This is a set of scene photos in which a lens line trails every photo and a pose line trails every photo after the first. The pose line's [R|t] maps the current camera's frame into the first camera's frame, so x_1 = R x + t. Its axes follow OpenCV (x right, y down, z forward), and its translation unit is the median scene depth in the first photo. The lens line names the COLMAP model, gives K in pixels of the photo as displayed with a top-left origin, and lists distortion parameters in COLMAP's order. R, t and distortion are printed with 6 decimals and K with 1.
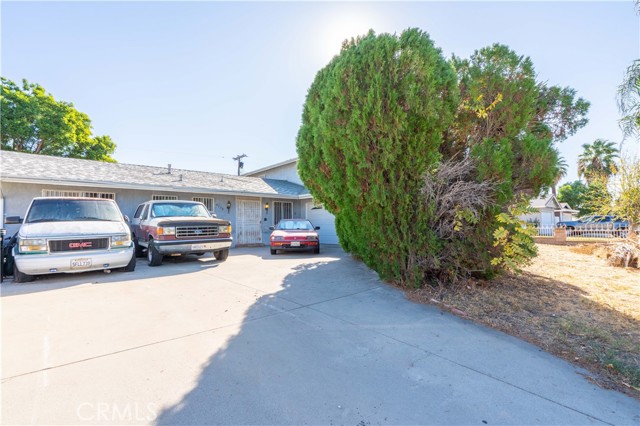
lens RADIAL K [[295.1, 0, 319.2], [0, 295.1, 220.2], [0, 0, 1]] dist [-0.000883, -0.000499]
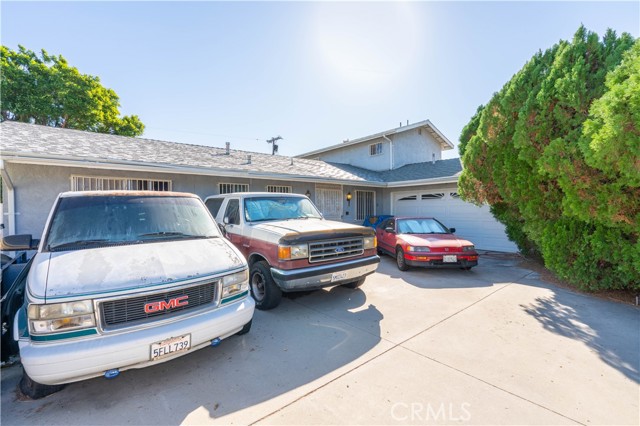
lens RADIAL K [[276.7, 0, 320.0], [0, 276.7, 213.0], [0, 0, 1]] dist [-0.011268, -0.000161]
pose [[0.999956, 0.004087, -0.008467, -0.362945], [-0.003782, 0.999356, 0.035689, -0.042970], [0.008608, -0.035655, 0.999327, 0.374274]]
